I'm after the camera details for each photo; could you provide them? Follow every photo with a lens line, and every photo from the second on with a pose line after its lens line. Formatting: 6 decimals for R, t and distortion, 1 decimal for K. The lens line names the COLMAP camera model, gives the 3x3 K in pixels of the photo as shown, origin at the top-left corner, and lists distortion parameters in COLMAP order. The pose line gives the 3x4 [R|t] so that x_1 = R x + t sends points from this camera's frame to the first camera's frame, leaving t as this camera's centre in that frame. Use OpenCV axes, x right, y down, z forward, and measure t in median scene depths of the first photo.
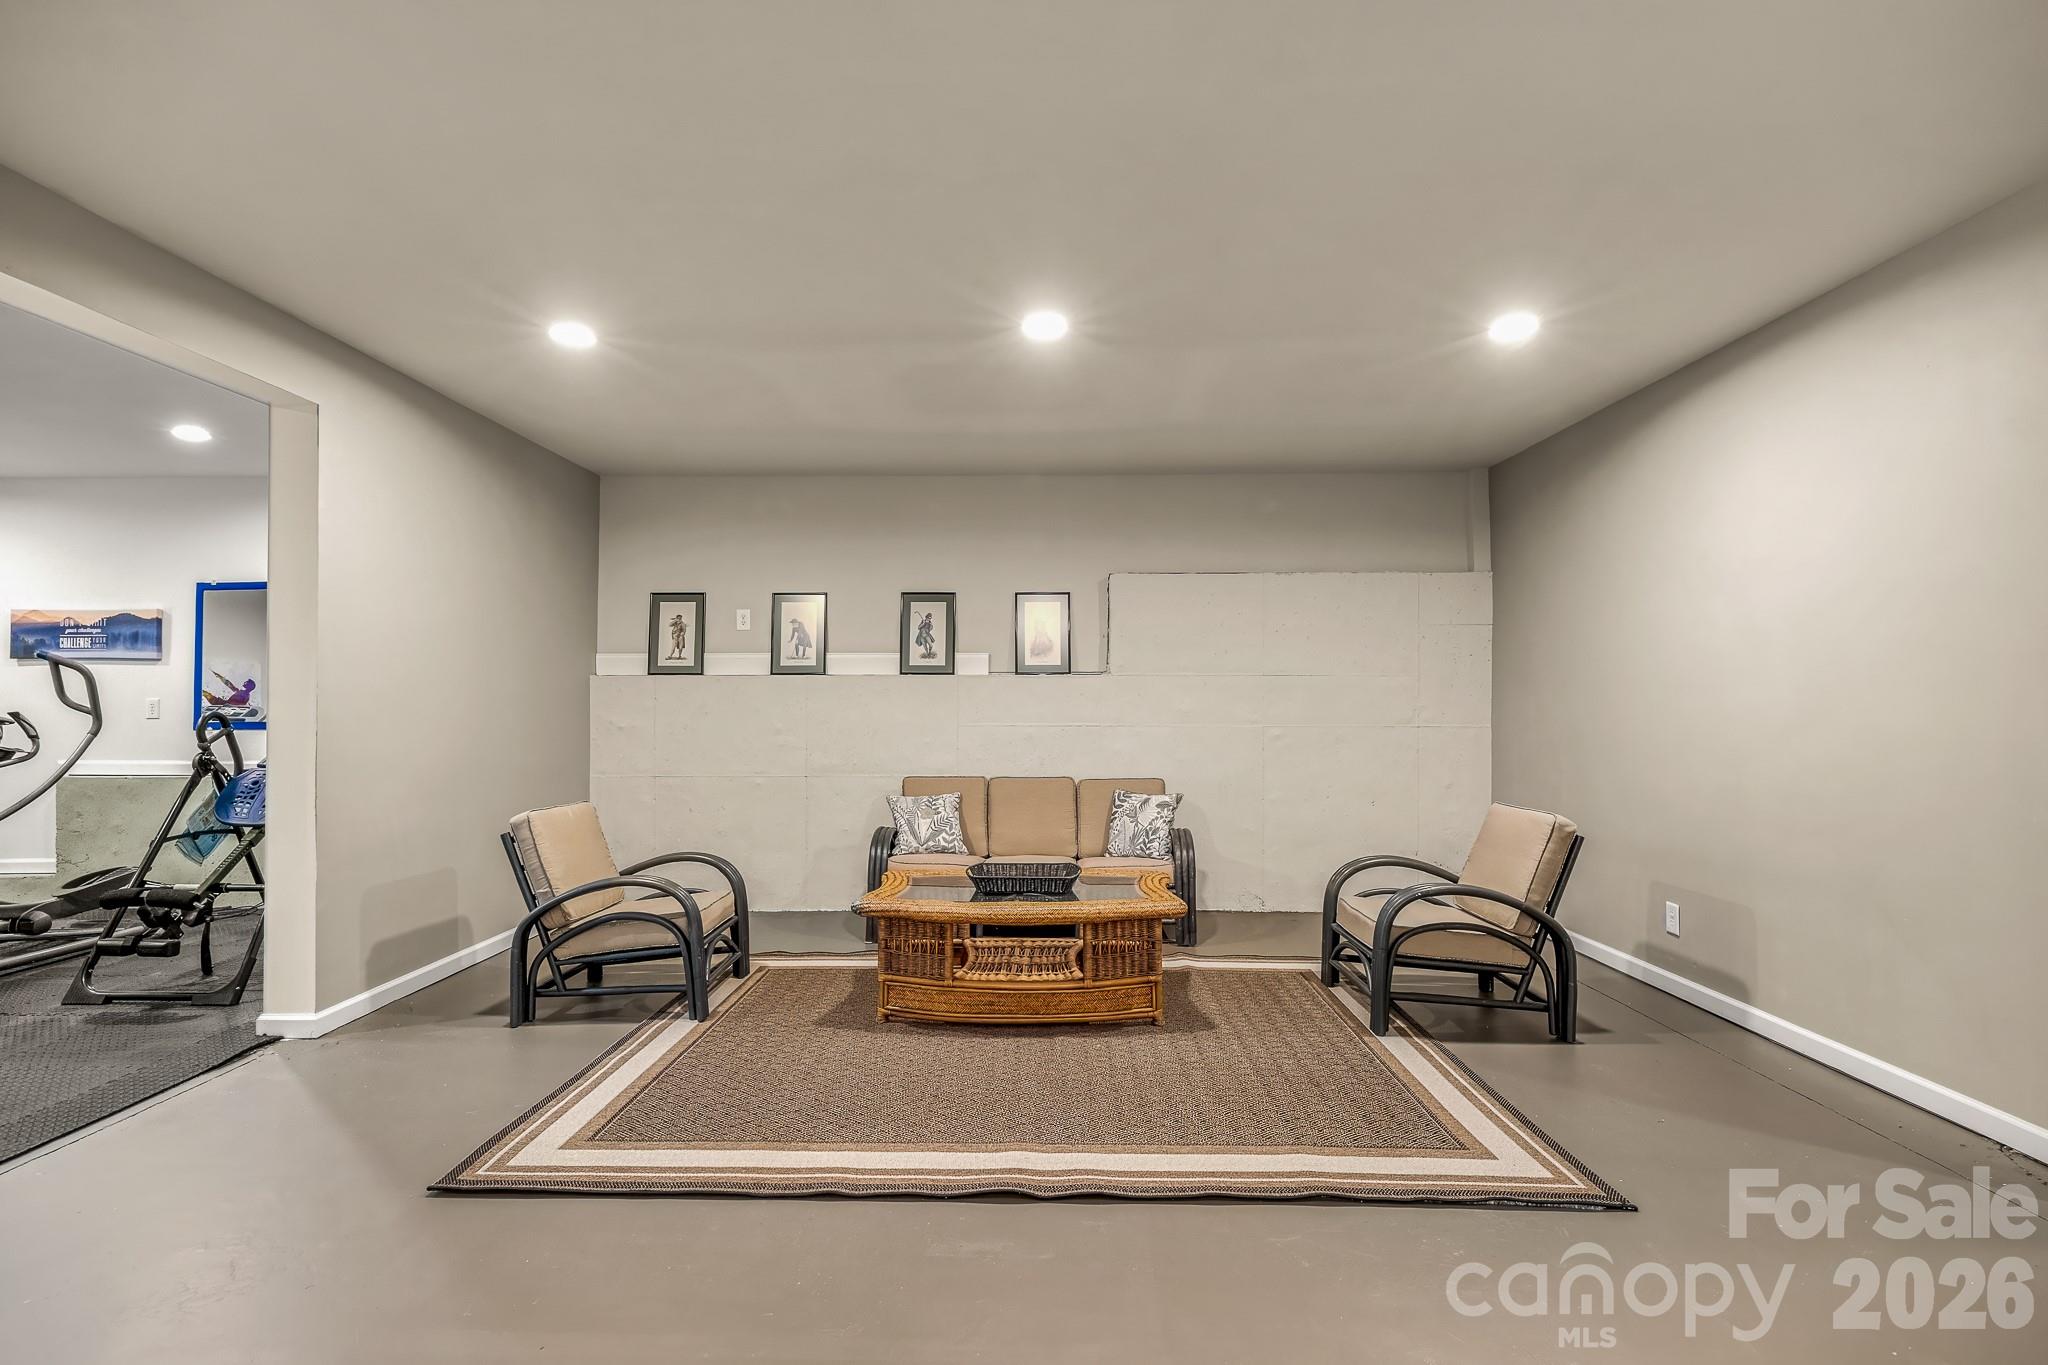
lens RADIAL K [[1001.6, 0, 966.0], [0, 1001.6, 689.0], [0, 0, 1]] dist [0.001669, 0.000512]
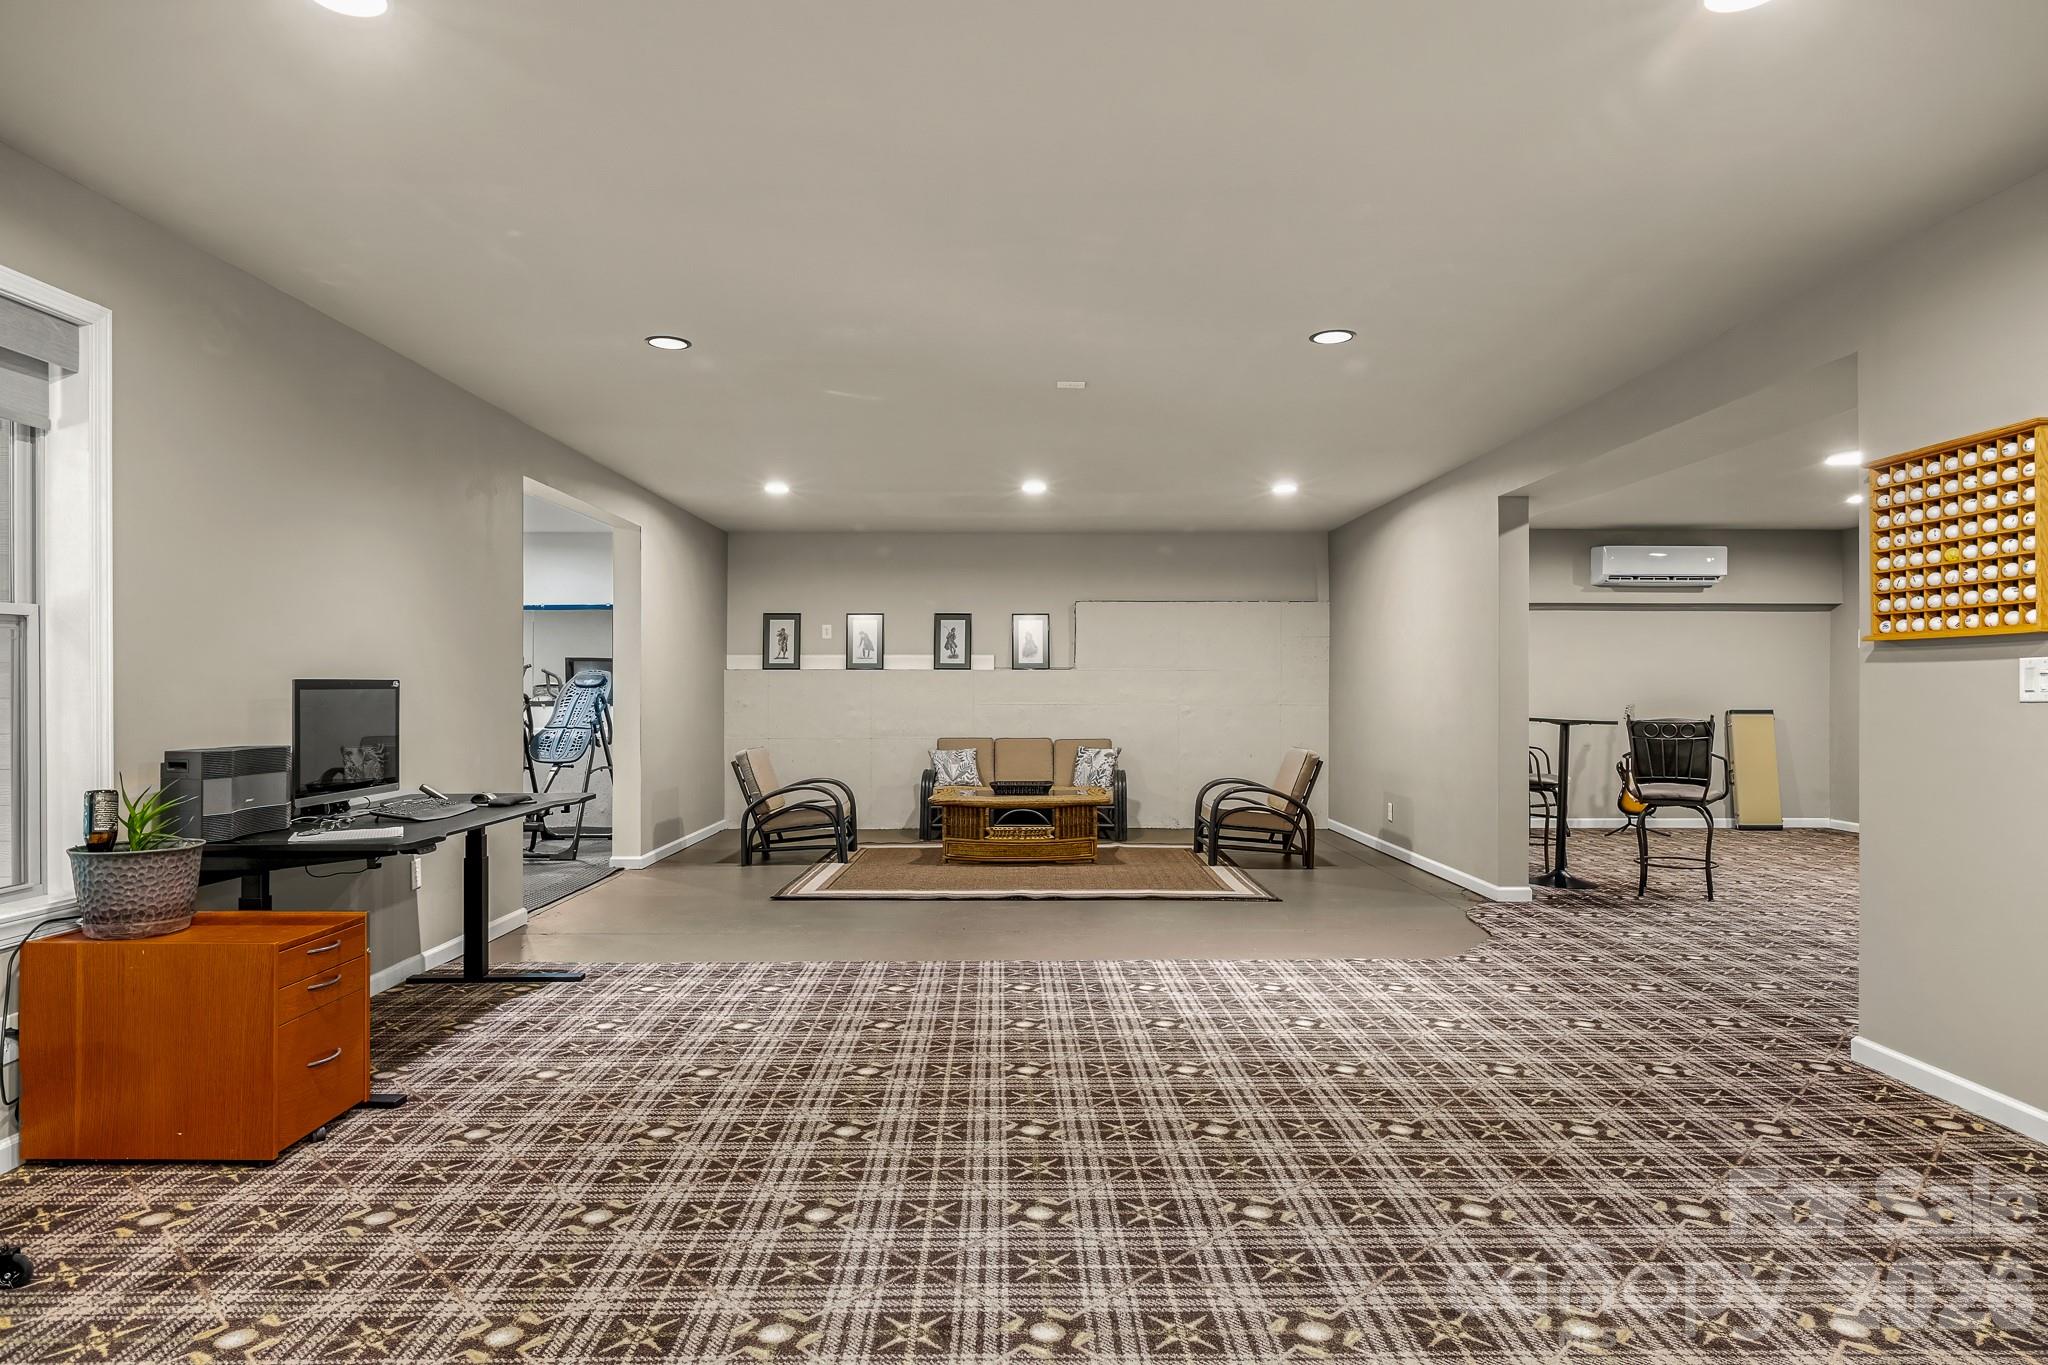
lens RADIAL K [[1234.9, 0, 1023.1], [0, 1234.9, 686.4], [0, 0, 1]] dist [0.001818, -0.000111]
pose [[0.996903, 0.001481, 0.078628, -0.085694], [-0.002401, 0.999930, 0.011606, -0.011986], [-0.078606, -0.011759, 0.996836, -0.898479]]
